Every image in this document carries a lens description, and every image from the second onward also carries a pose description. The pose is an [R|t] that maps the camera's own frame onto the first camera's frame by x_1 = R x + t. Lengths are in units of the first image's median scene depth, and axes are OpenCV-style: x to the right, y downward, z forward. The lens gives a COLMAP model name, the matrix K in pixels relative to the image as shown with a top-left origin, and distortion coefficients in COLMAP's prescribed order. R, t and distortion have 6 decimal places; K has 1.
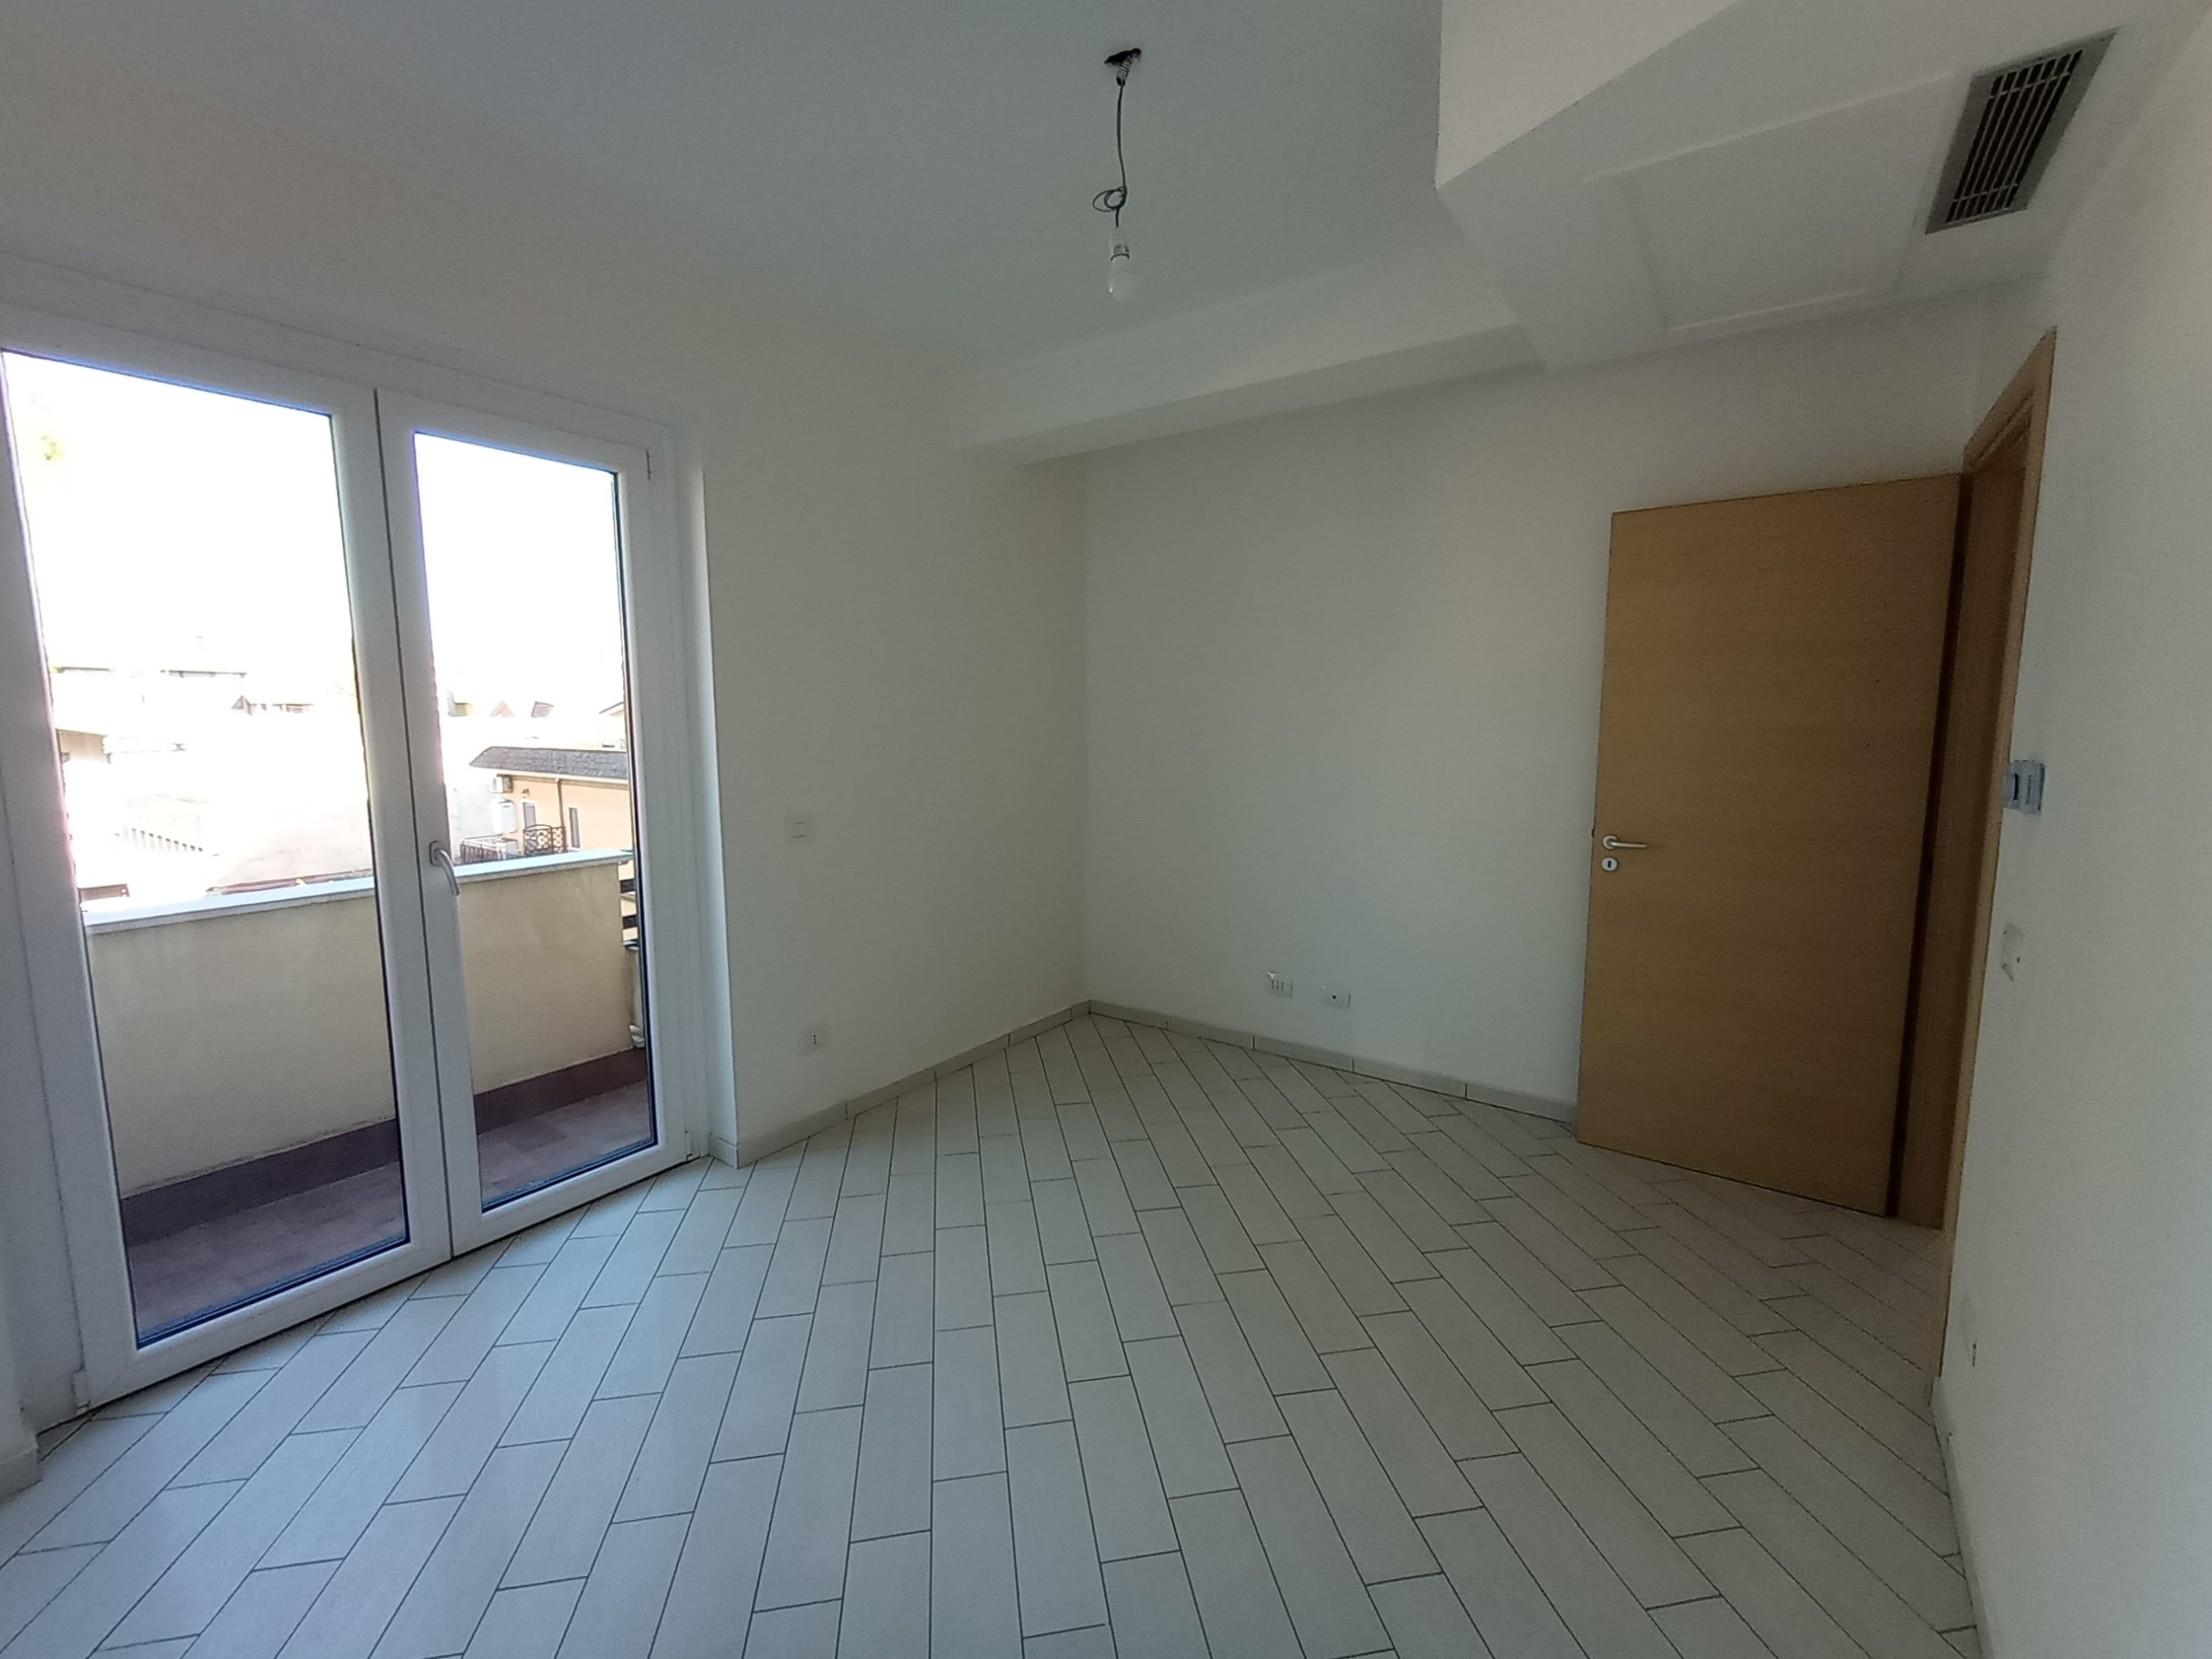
lens RADIAL K [[932.3, 0, 1109.3], [0, 932.3, 822.8], [0, 0, 1]] dist [0.004121, -0.001309]
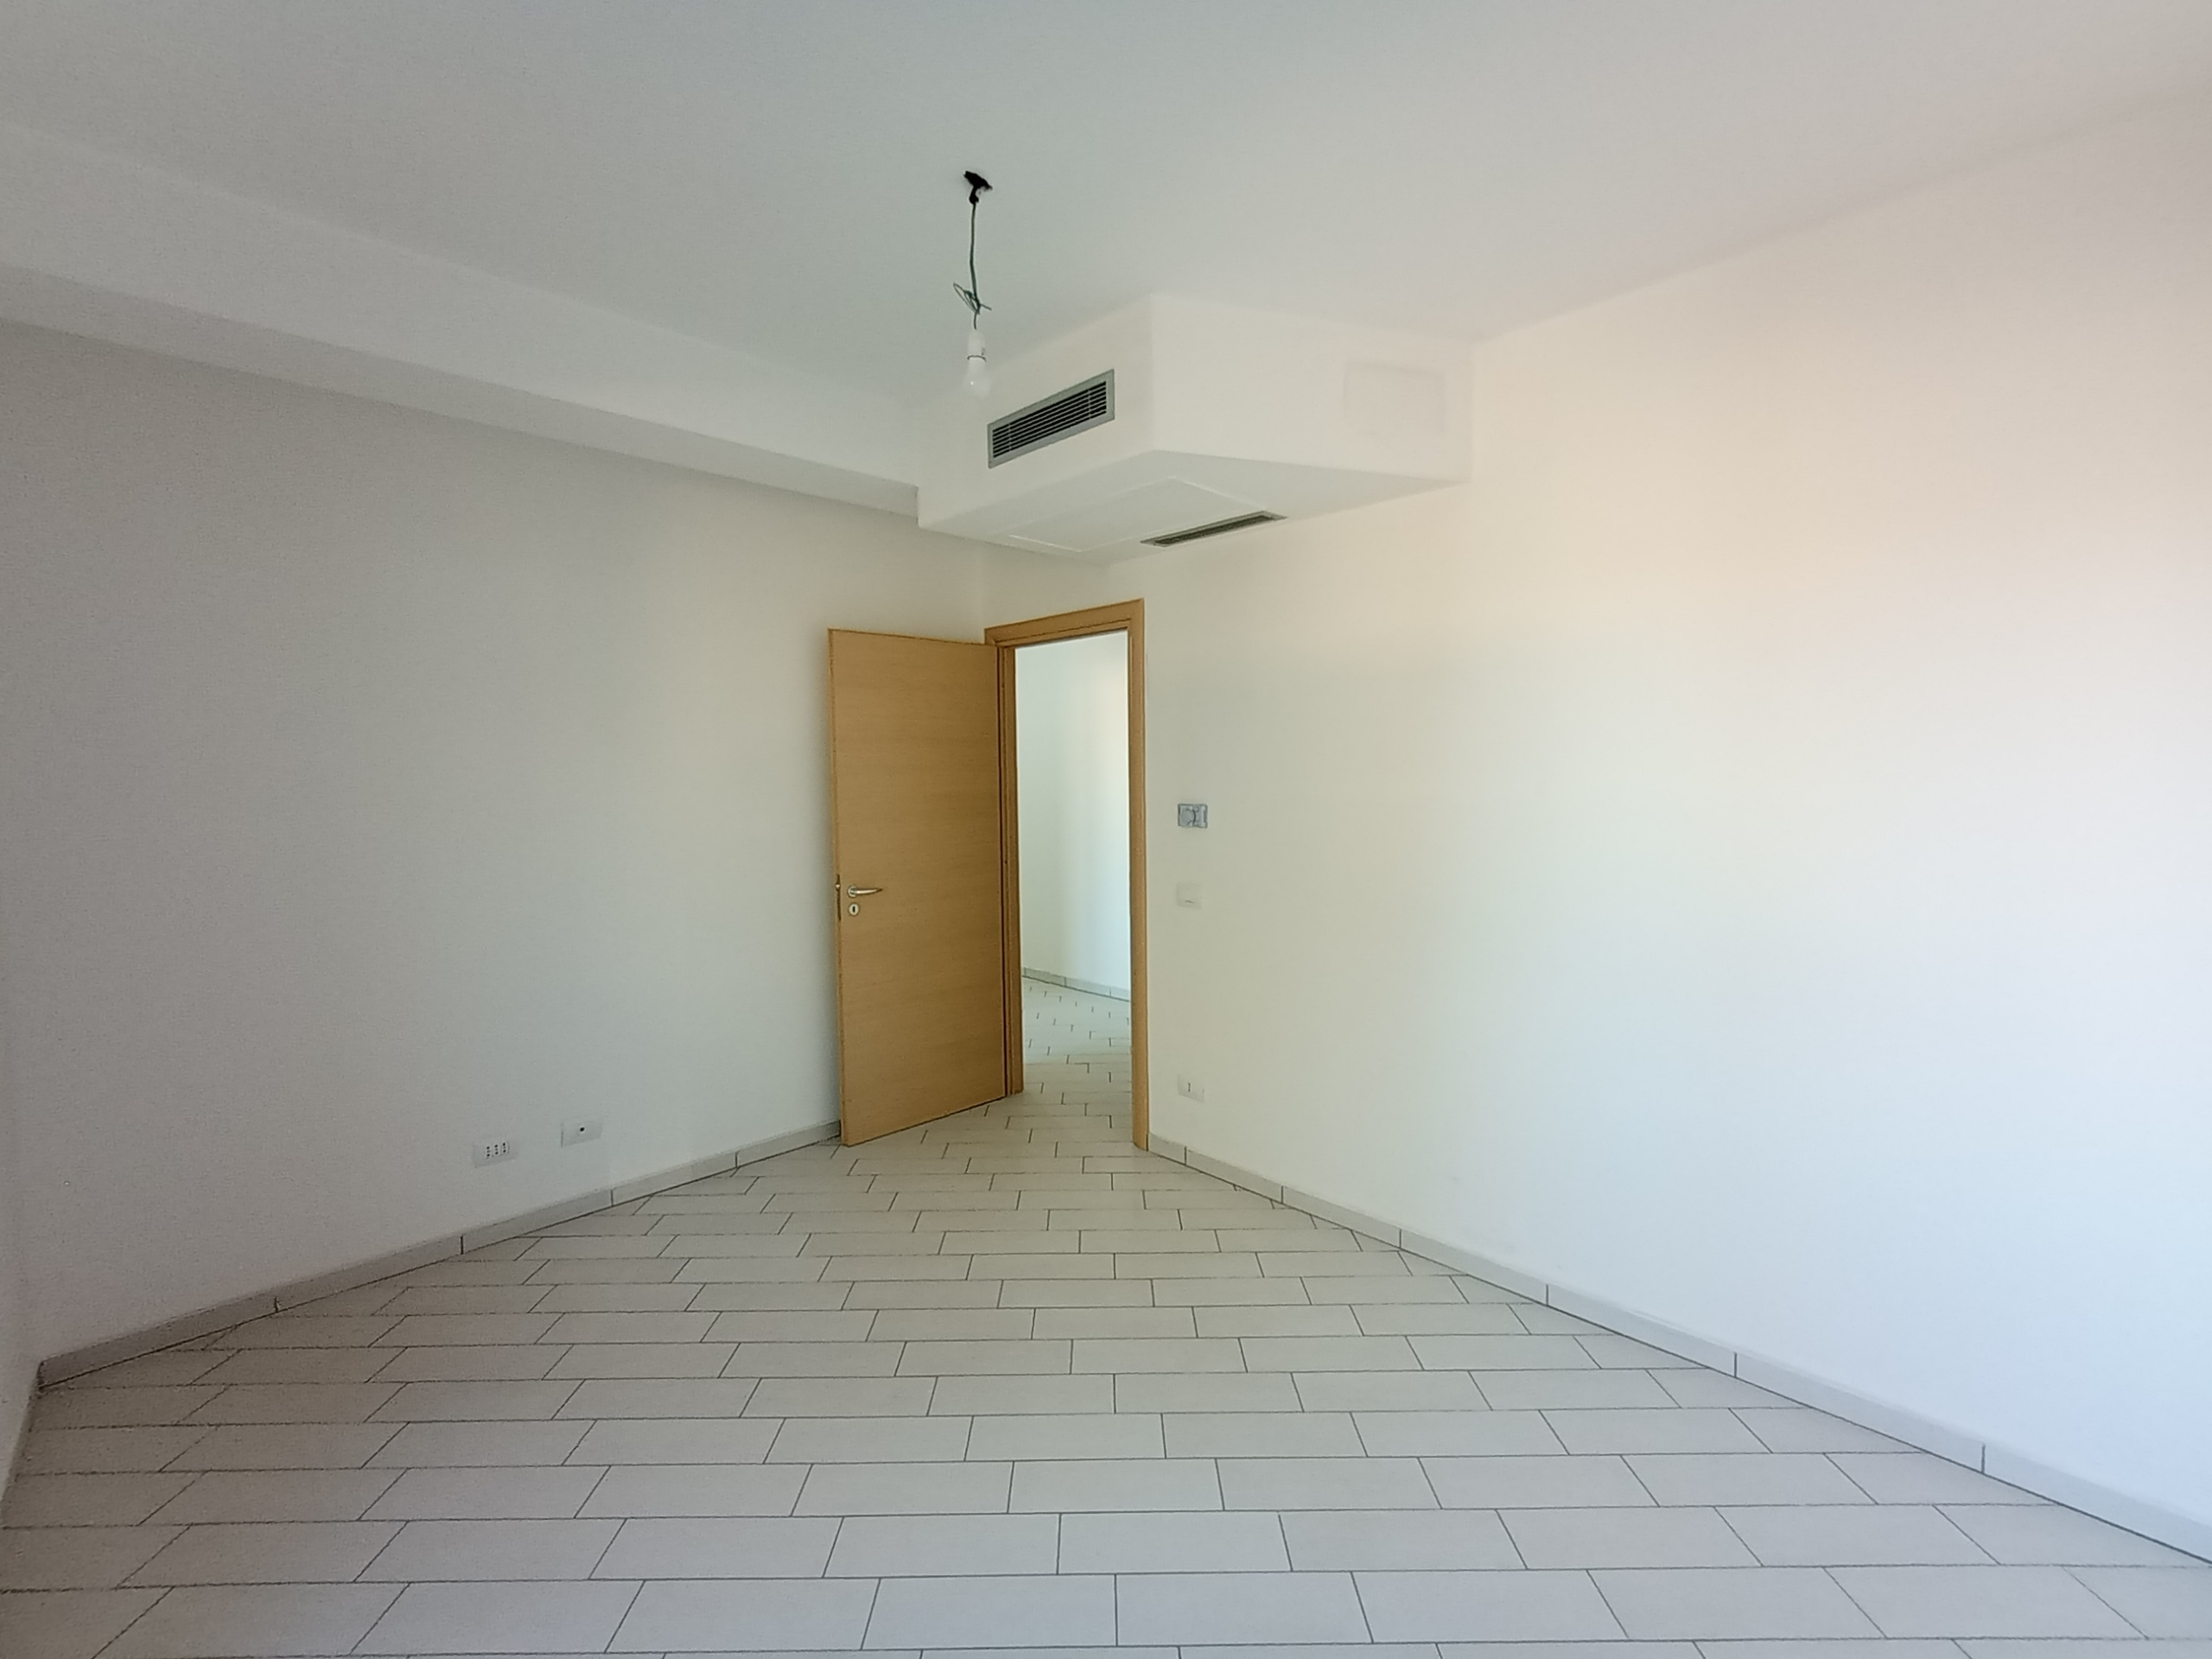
lens RADIAL K [[932.3, 0, 1095.6], [0, 932.3, 818.6], [0, 0, 1]] dist [0.004121, -0.001309]
pose [[0.167770, -0.049117, 0.984602, -0.664958], [0.133424, 0.990700, 0.026686, -0.069278], [-0.976755, 0.126892, 0.172763, 0.490512]]
